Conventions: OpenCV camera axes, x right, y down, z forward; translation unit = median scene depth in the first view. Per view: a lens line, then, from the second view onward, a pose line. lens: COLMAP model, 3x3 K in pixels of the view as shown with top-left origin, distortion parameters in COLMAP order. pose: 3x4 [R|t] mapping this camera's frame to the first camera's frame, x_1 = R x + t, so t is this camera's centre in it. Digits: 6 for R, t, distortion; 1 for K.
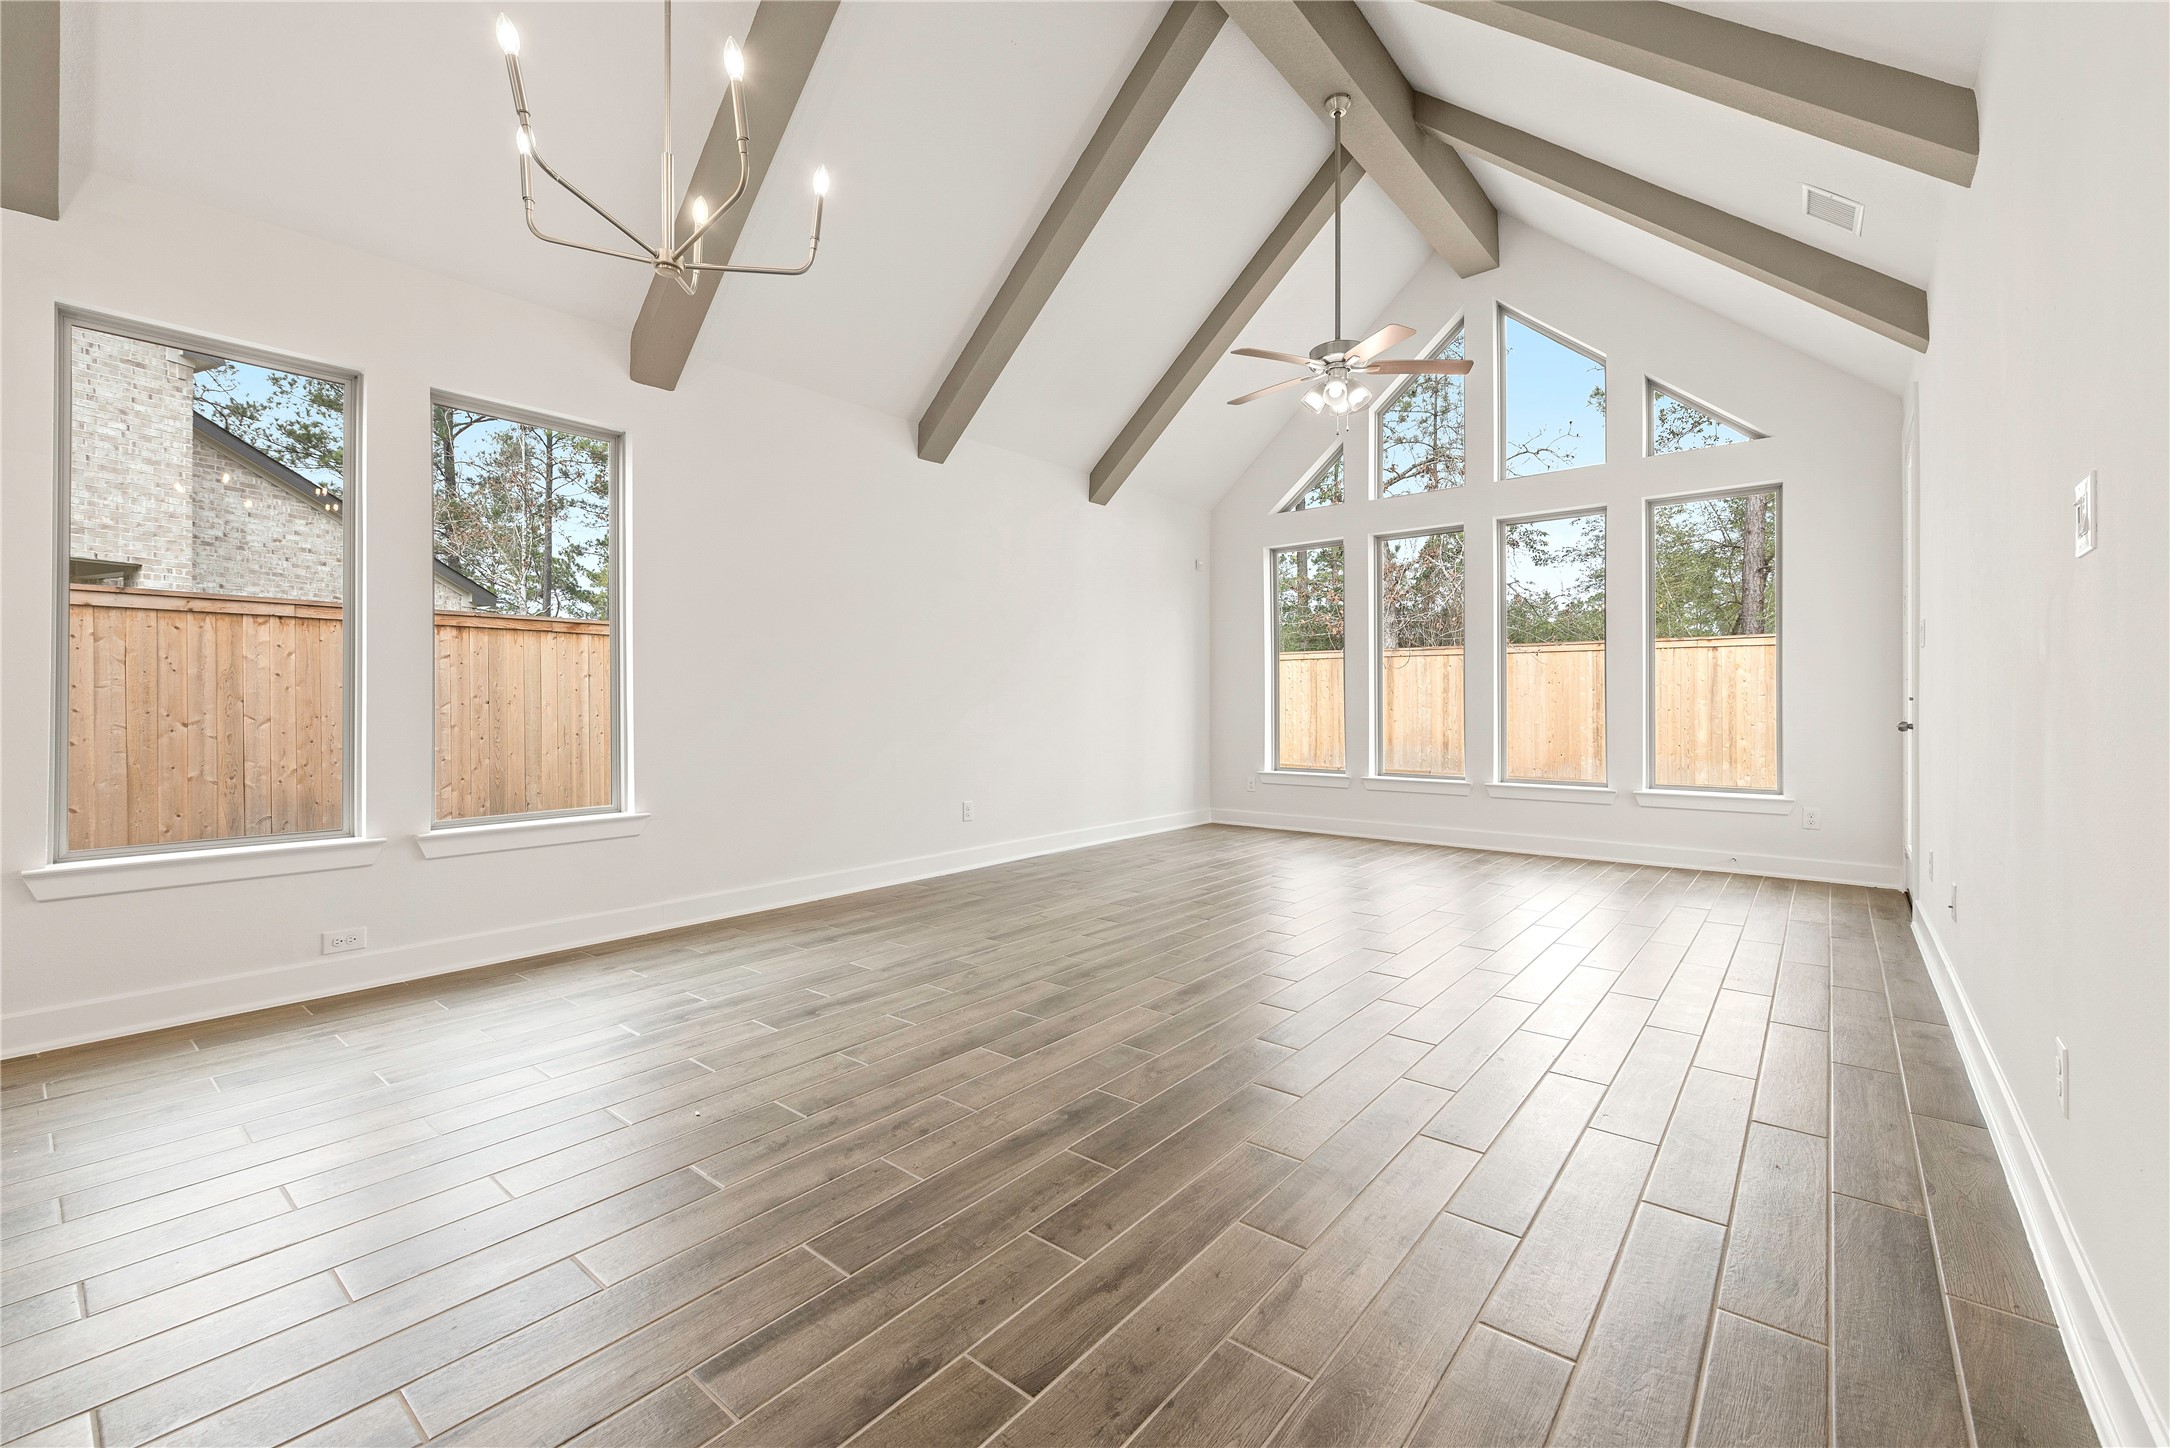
lens RADIAL K [[889.1, 0, 1093.8], [0, 889.1, 695.7], [0, 0, 1]] dist [0.010524, -0.002771]
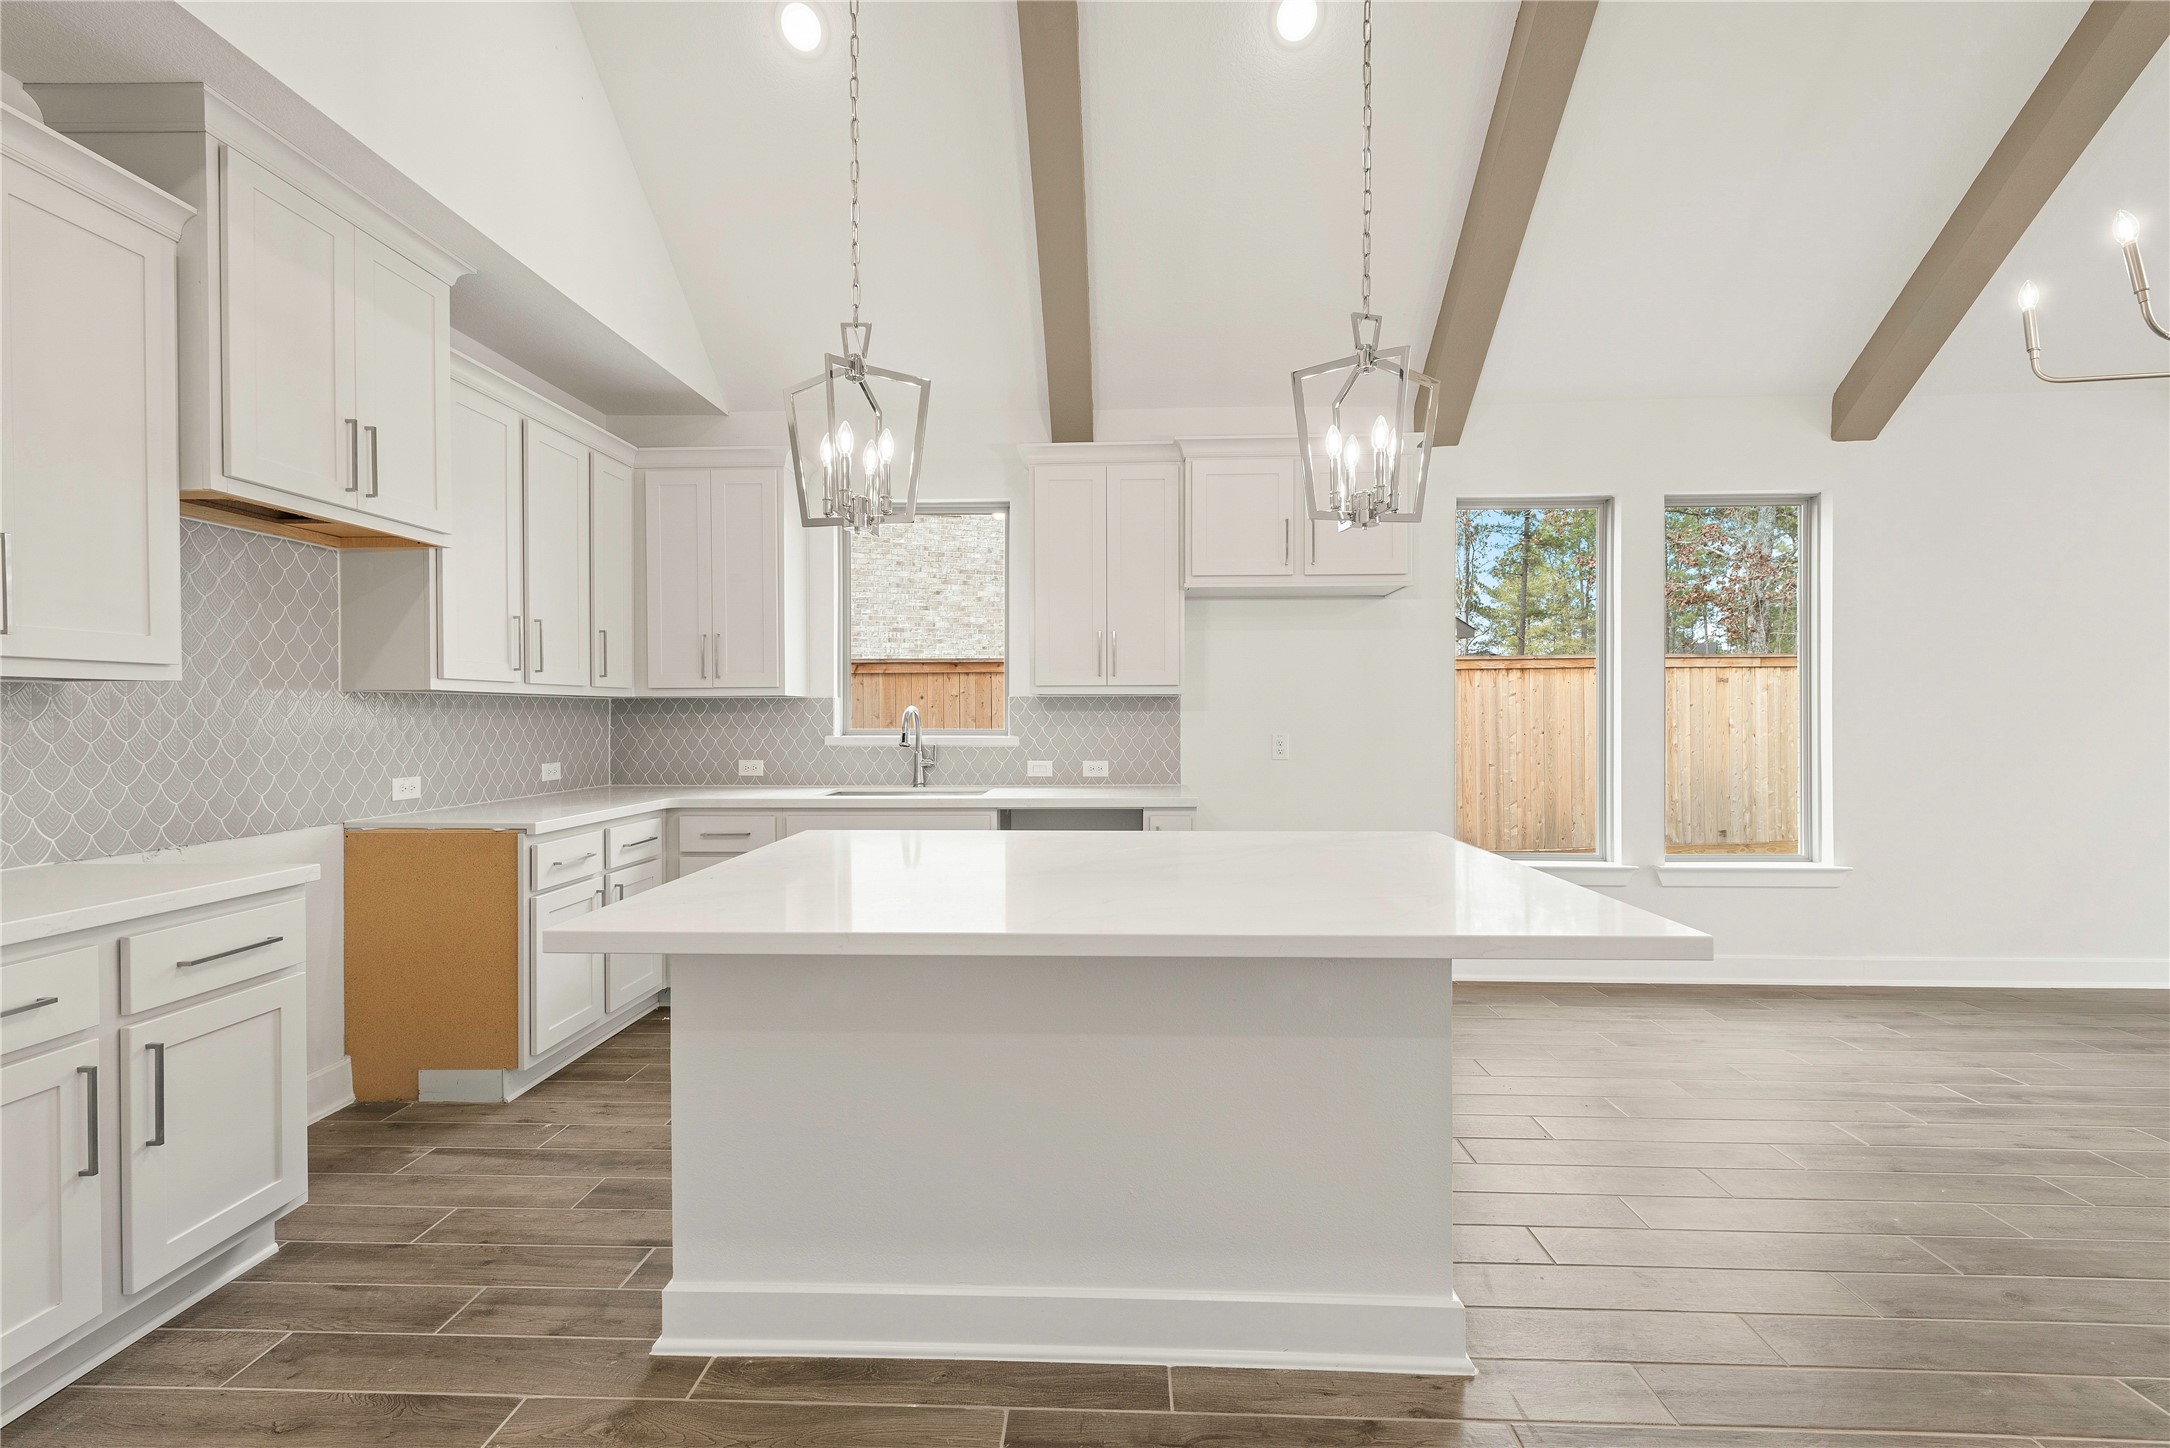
lens RADIAL K [[889.1, 0, 1097.9], [0, 889.1, 718.2], [0, 0, 1]] dist [0.010524, -0.002771]
pose [[0.606029, 0.002955, -0.795437, -0.136999], [0.009881, 0.999888, 0.011242, -0.036472], [0.795381, -0.014673, 0.605932, -0.186498]]
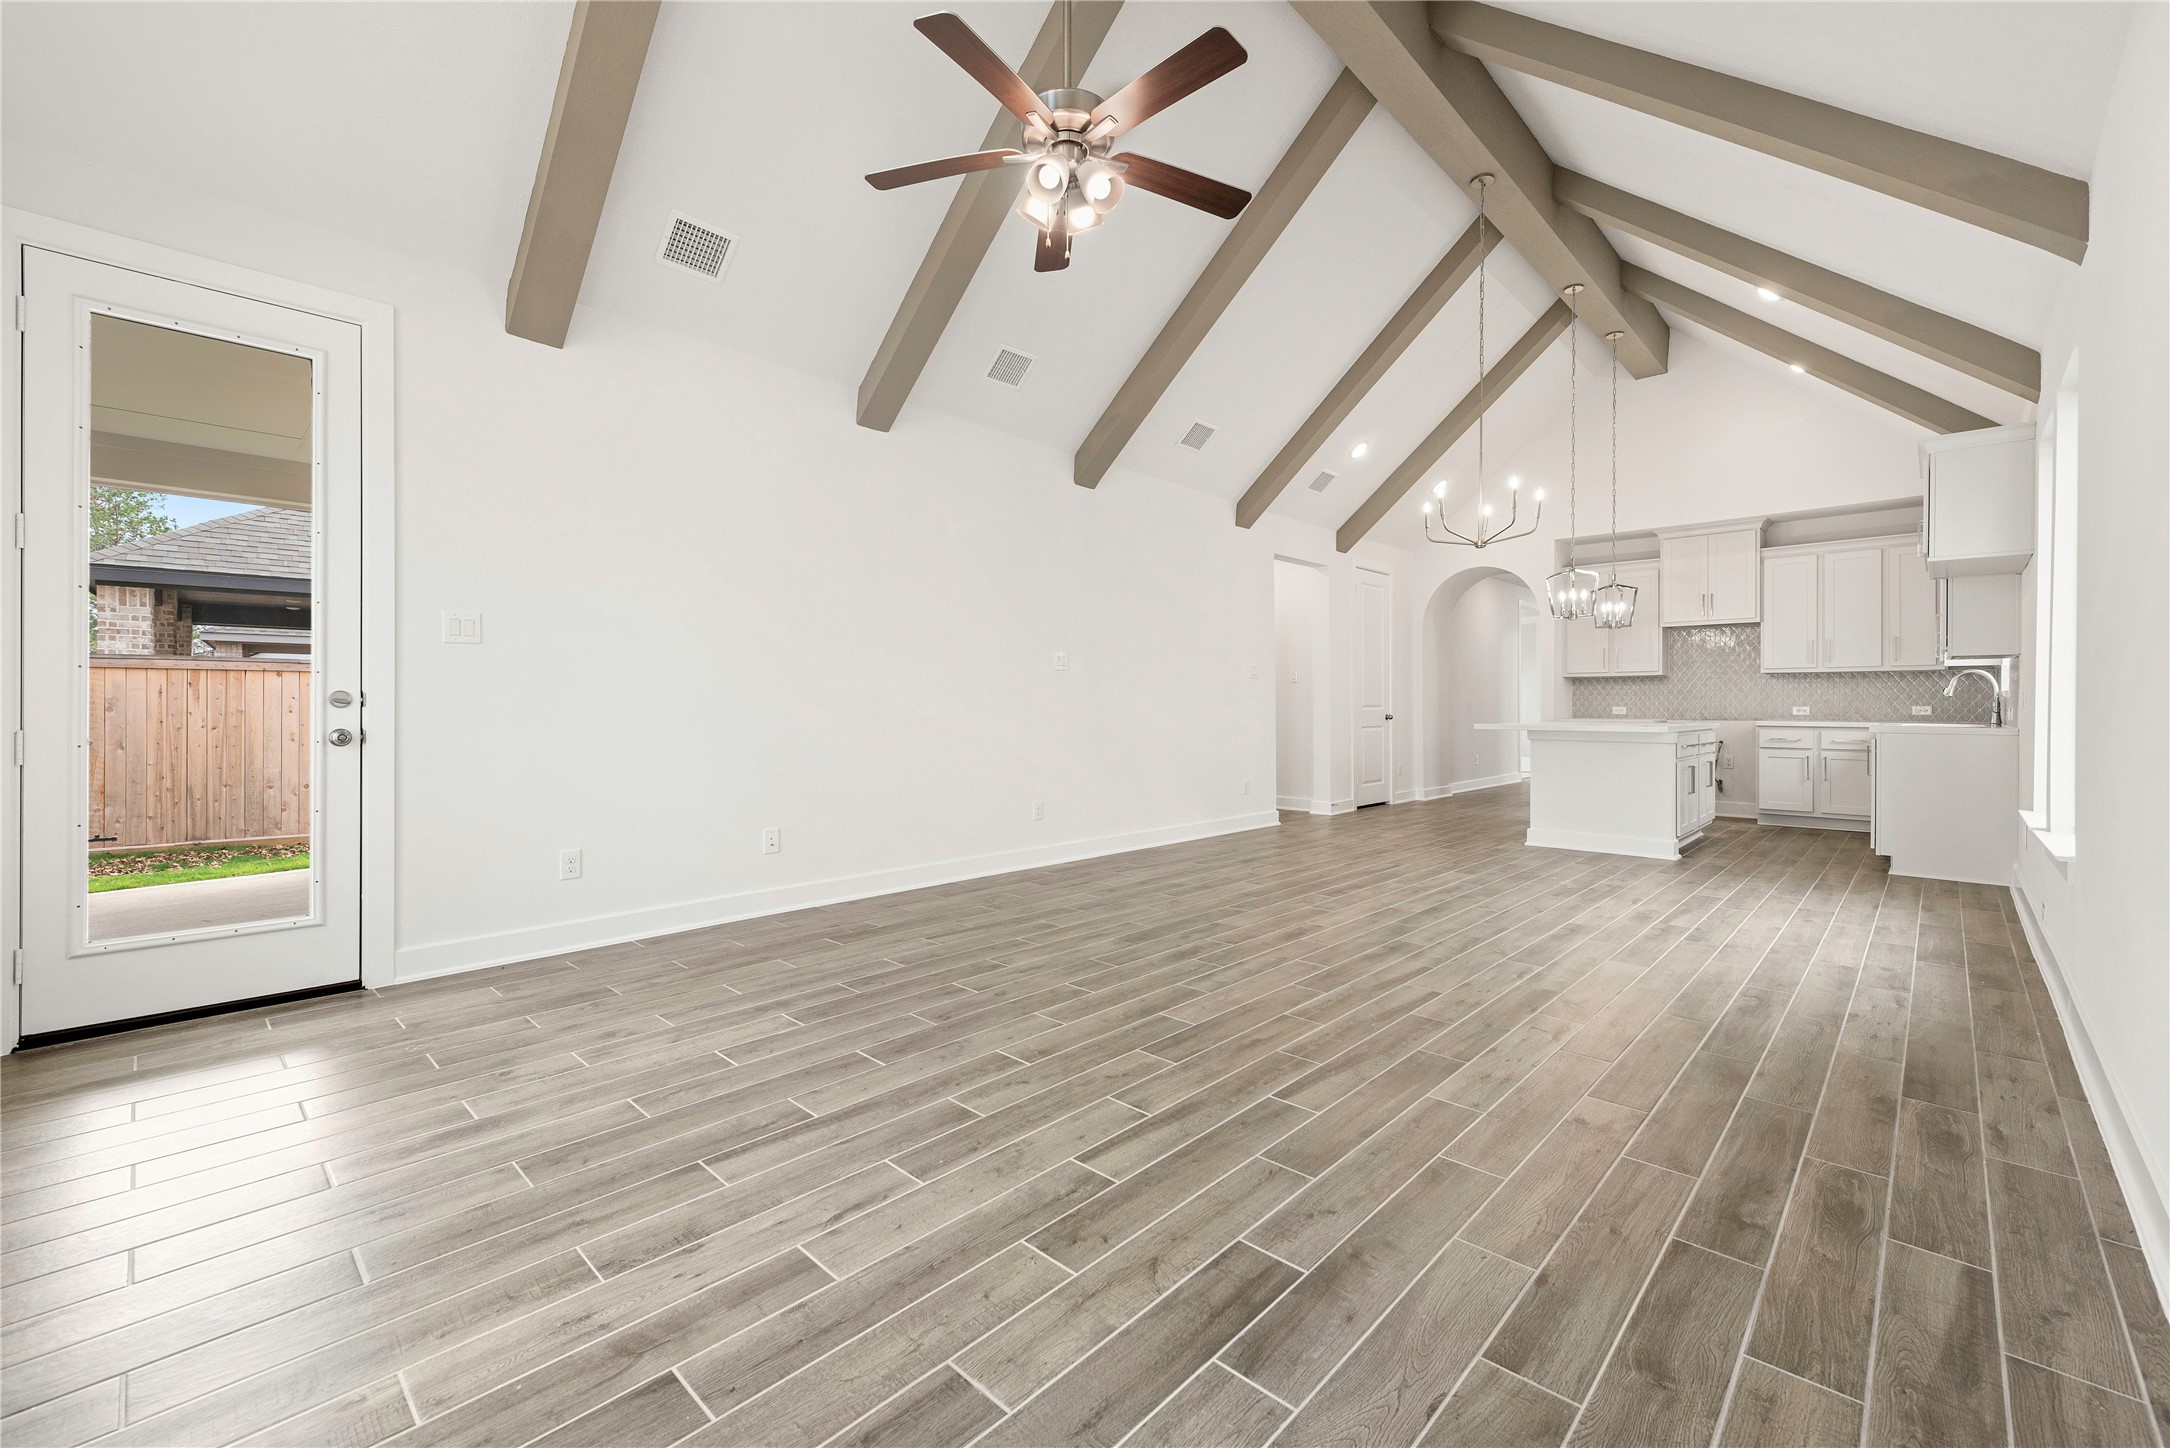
lens RADIAL K [[889.1, 0, 1089.3], [0, 889.1, 716.4], [0, 0, 1]] dist [0.010524, -0.002771]
pose [[-0.996678, 0.001241, 0.081438, 0.147240], [0.001229, 0.999999, -0.000192, 0.011783], [-0.081438, -0.000091, -0.996678, 1.168595]]
